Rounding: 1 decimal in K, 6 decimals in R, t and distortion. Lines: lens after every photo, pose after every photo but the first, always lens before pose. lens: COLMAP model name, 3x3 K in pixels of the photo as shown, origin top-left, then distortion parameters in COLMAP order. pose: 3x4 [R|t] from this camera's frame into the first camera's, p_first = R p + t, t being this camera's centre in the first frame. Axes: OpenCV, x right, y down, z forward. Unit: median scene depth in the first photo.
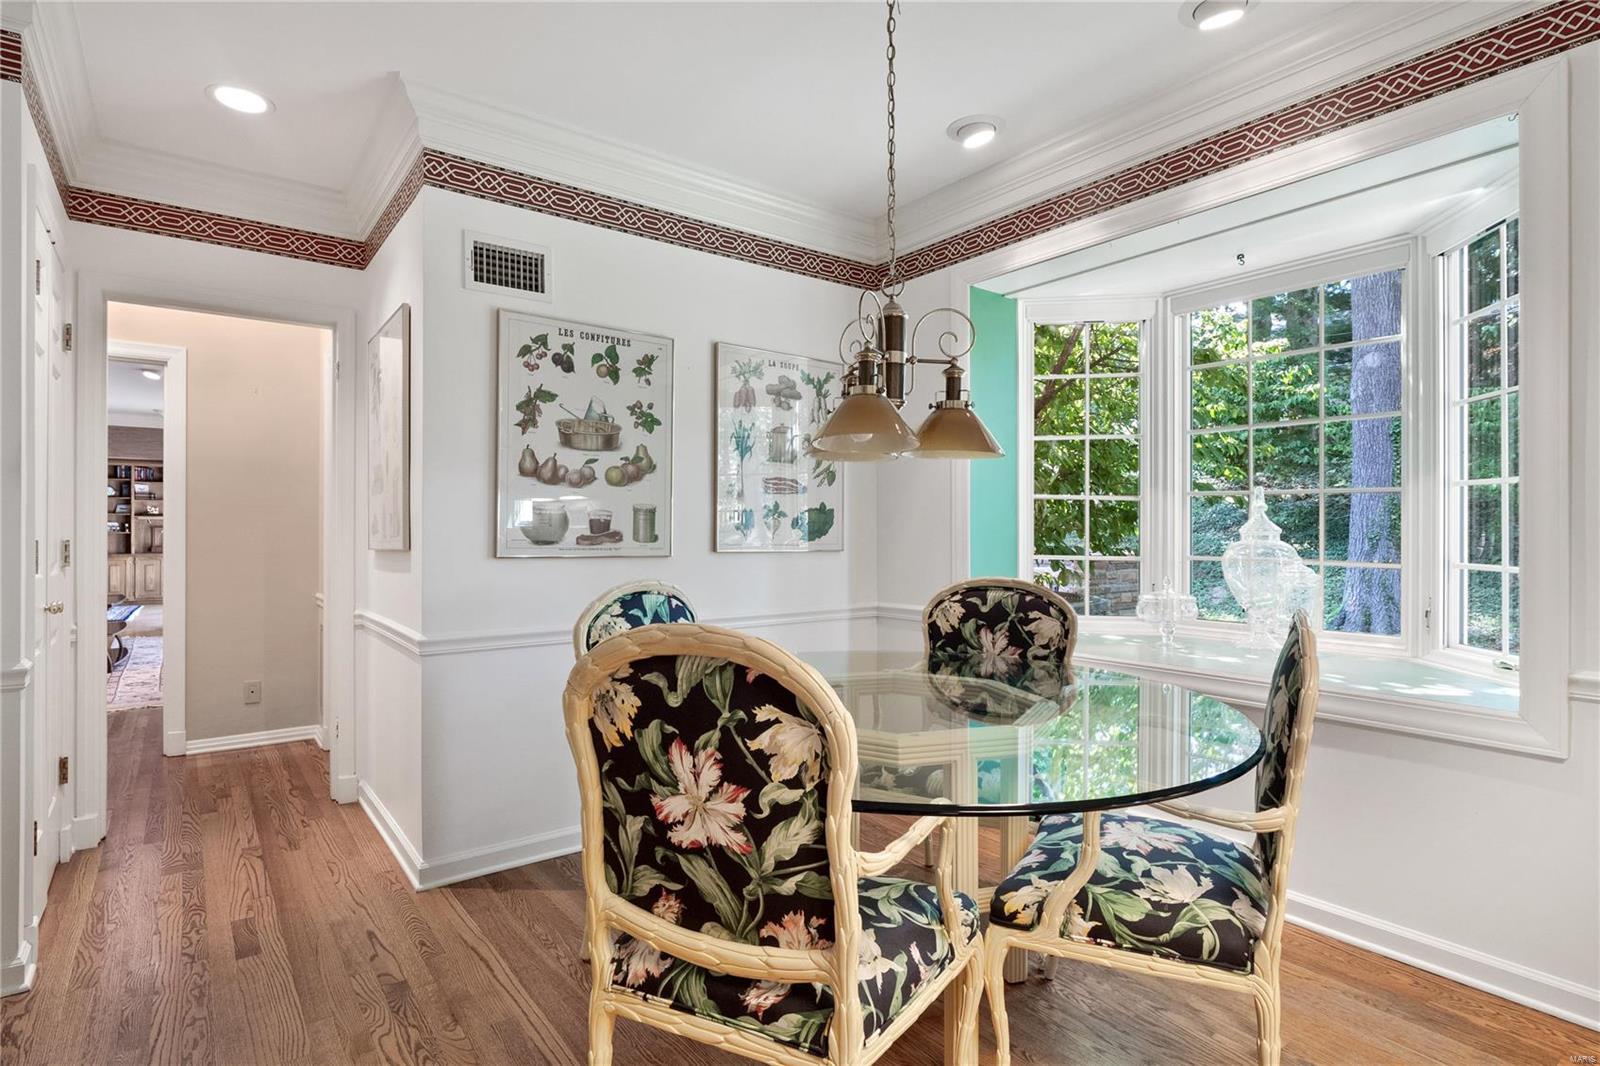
lens RADIAL K [[817.0, 0, 800.0], [0, 817.0, 533.0], [0, 0, 1]] dist [-0.001904, 0.000175]
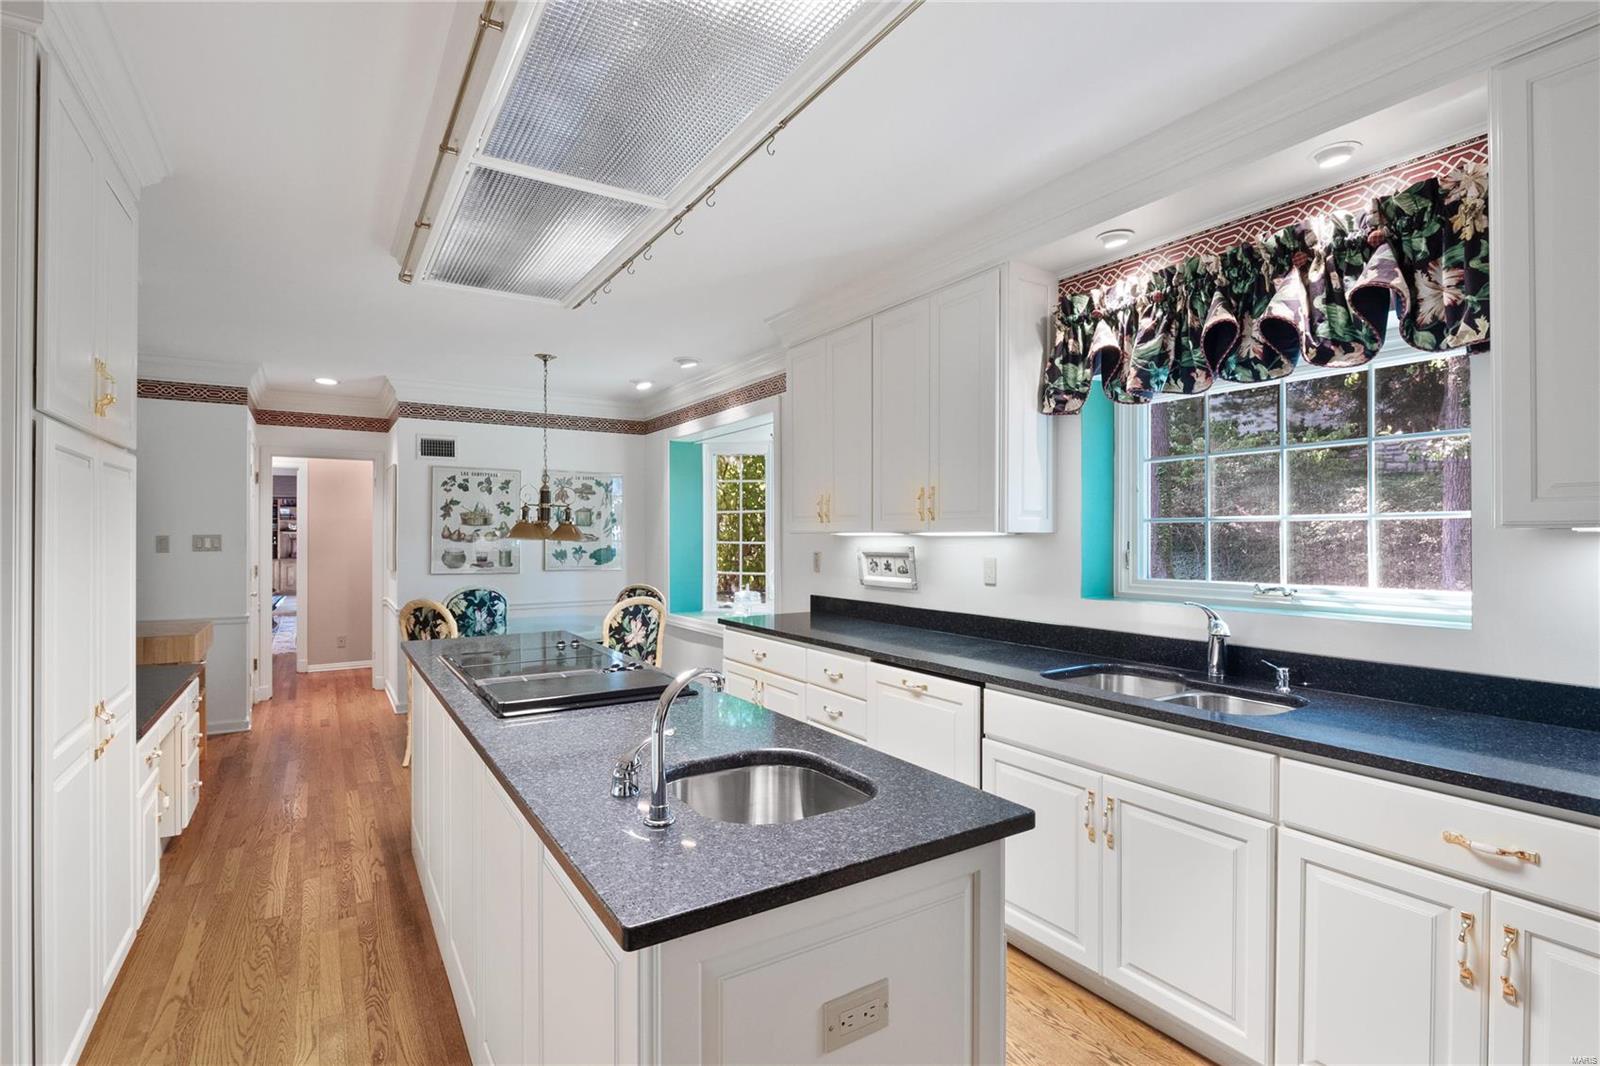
lens RADIAL K [[761.4, 0, 800.5], [0, 761.4, 533.9], [0, 0, 1]] dist [-0.003523, -0.006372]
pose [[0.996766, 0.001224, -0.080353, 0.764755], [-0.001244, 0.999999, -0.000196, -0.077354], [0.080353, 0.000296, 0.996766, -0.961894]]
